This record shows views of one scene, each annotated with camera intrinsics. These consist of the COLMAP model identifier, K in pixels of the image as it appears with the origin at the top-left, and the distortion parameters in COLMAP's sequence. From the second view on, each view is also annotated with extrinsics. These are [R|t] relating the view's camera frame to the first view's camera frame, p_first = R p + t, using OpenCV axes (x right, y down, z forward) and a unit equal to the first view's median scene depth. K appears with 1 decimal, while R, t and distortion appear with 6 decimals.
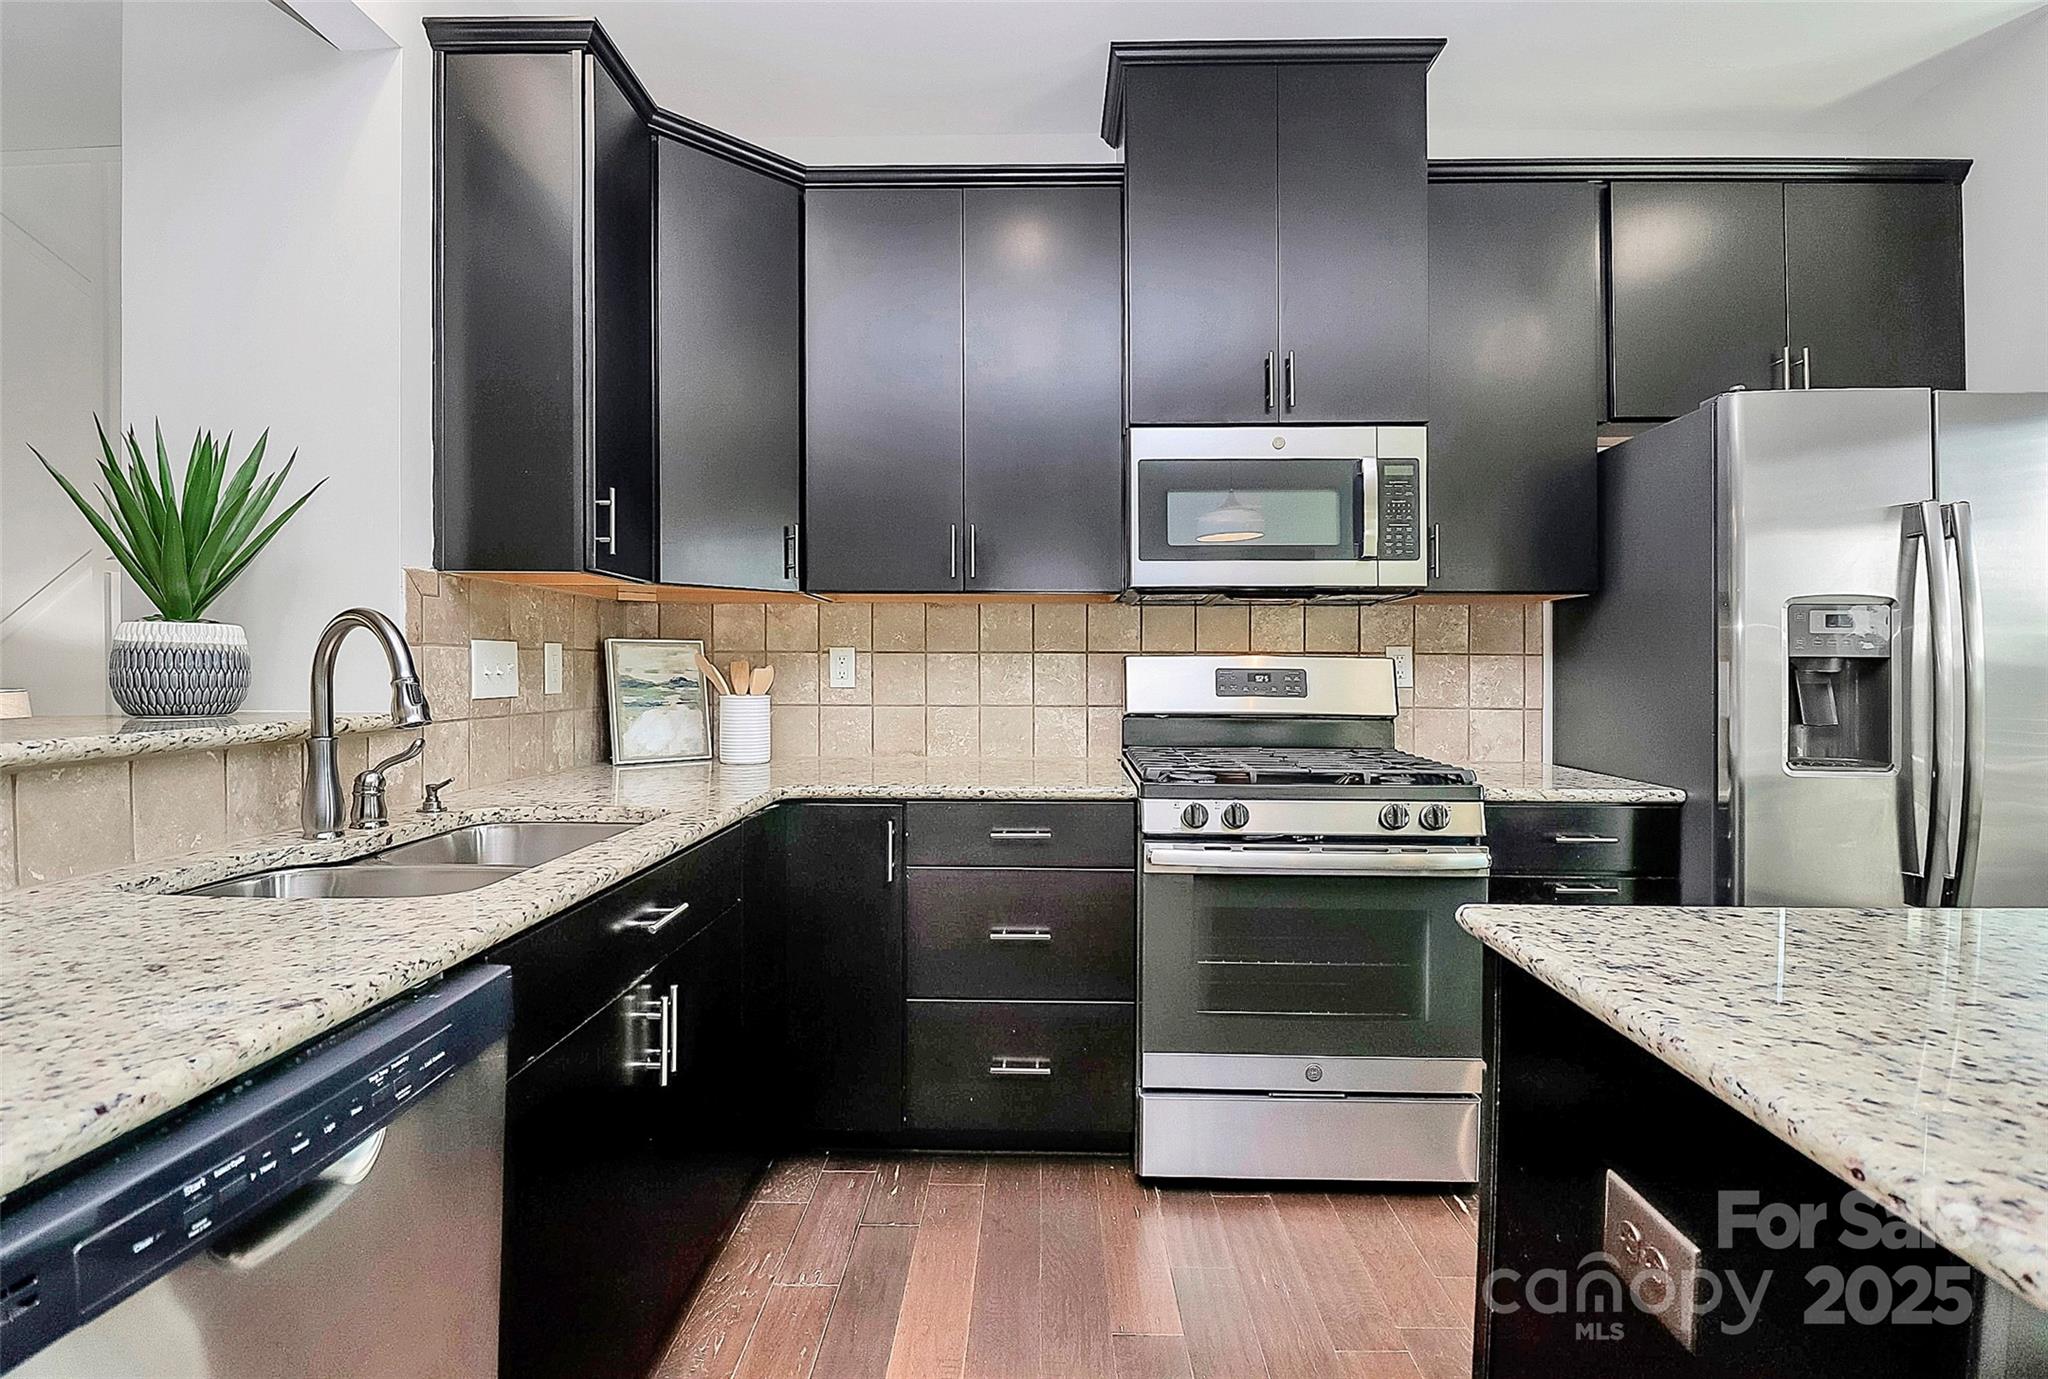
lens RADIAL K [[956.4, 0, 1024.3], [0, 956.4, 672.7], [0, 0, 1]] dist [0.006761, -0.005940]
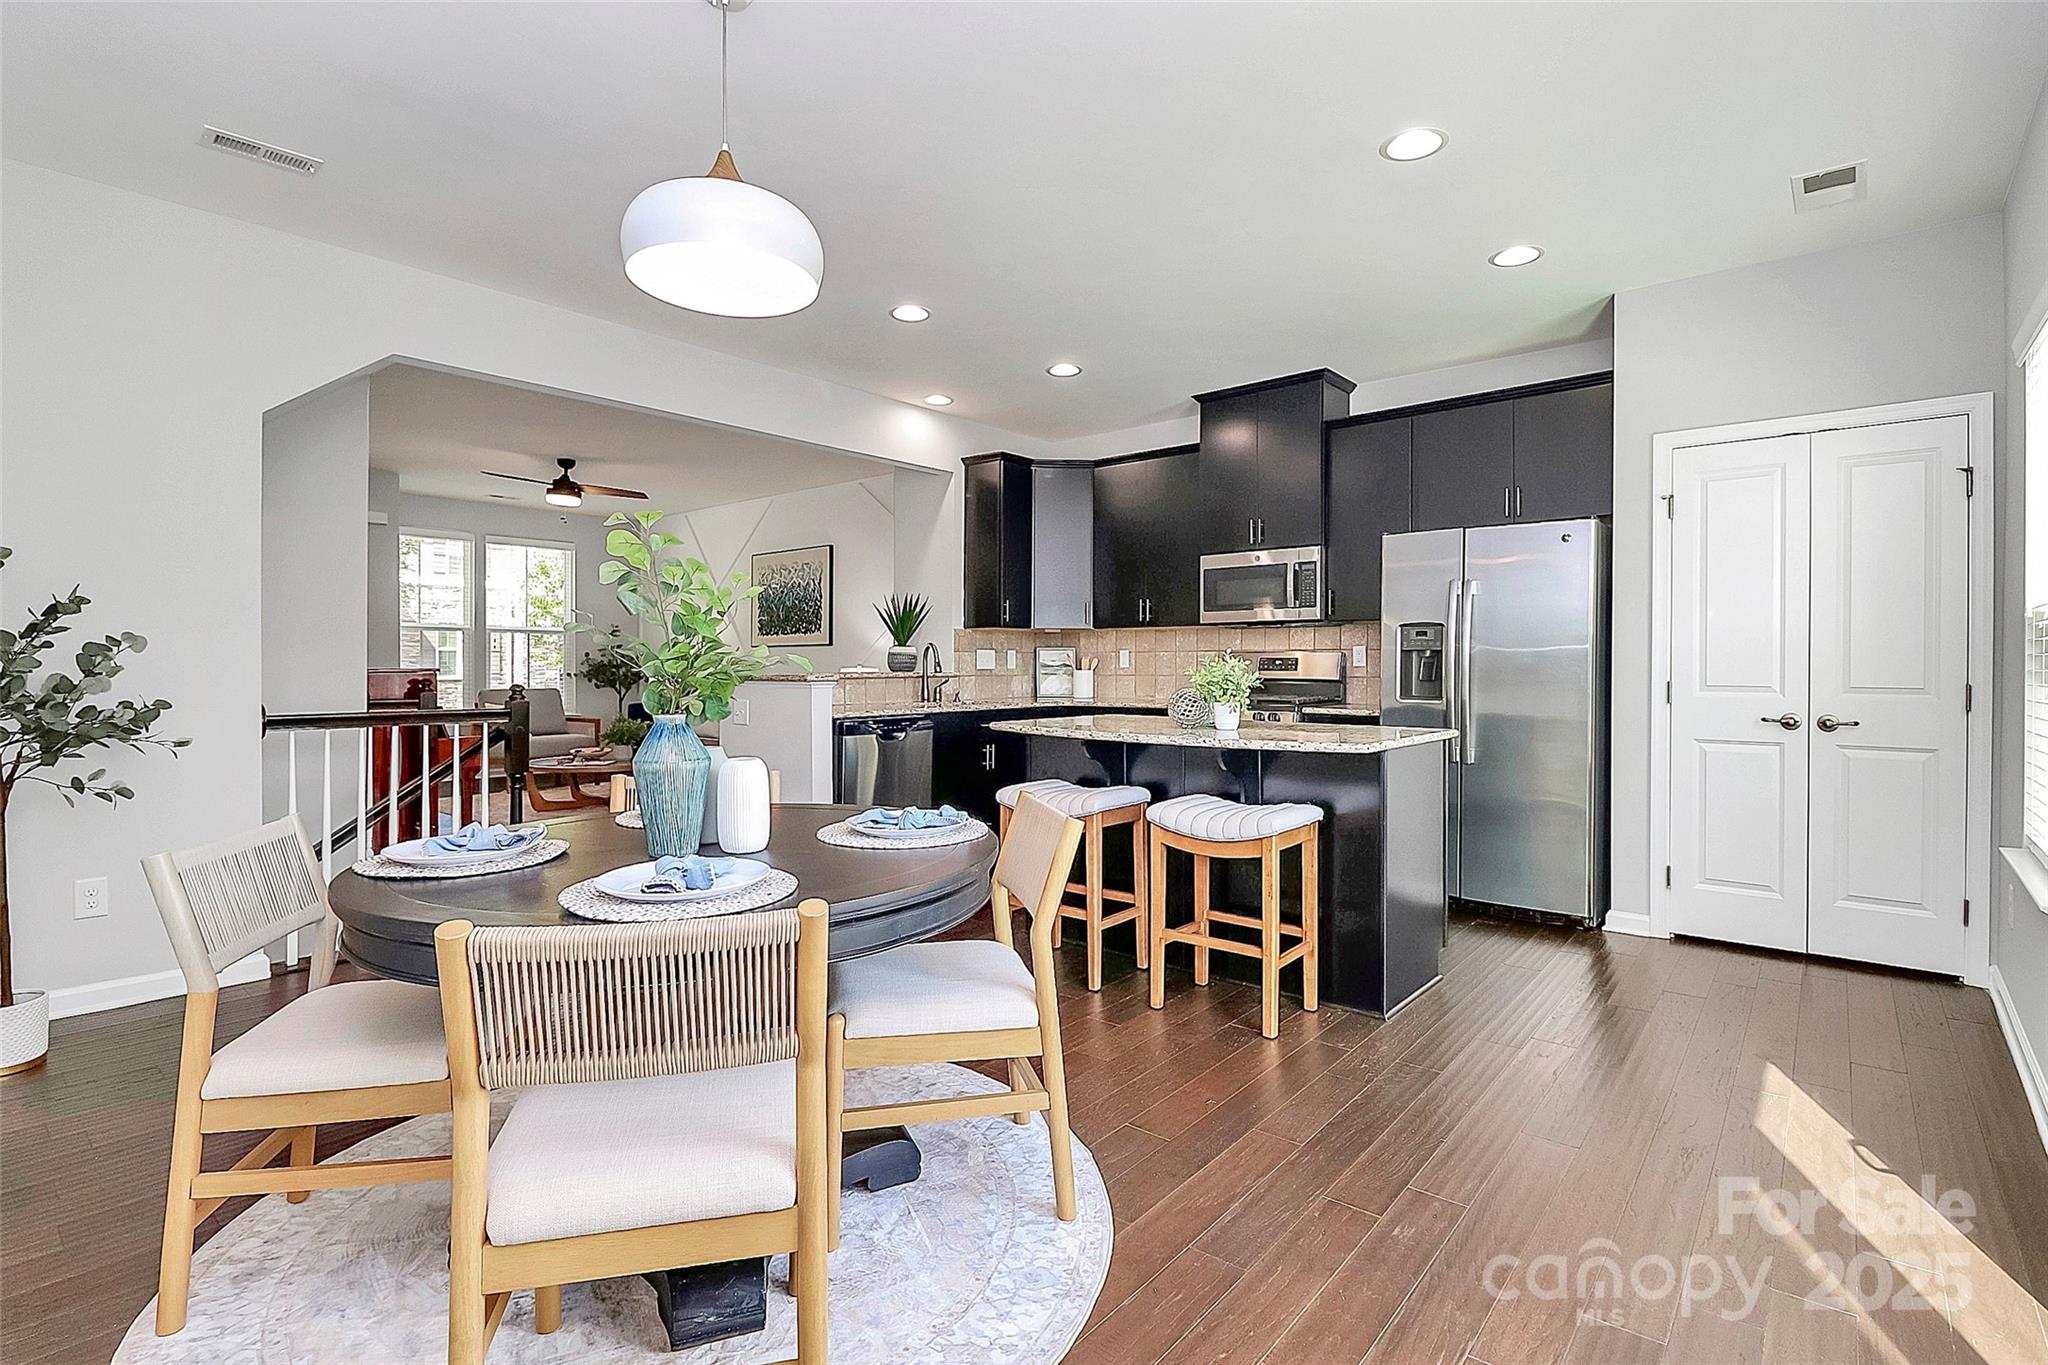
lens RADIAL K [[956.4, 0, 1020.5], [0, 956.4, 688.6], [0, 0, 1]] dist [0.006761, -0.005940]
pose [[0.776825, 0.012226, -0.629598, 1.280185], [-0.003815, 0.999885, 0.014710, 0.039675], [0.629705, -0.009025, 0.776782, -1.137120]]
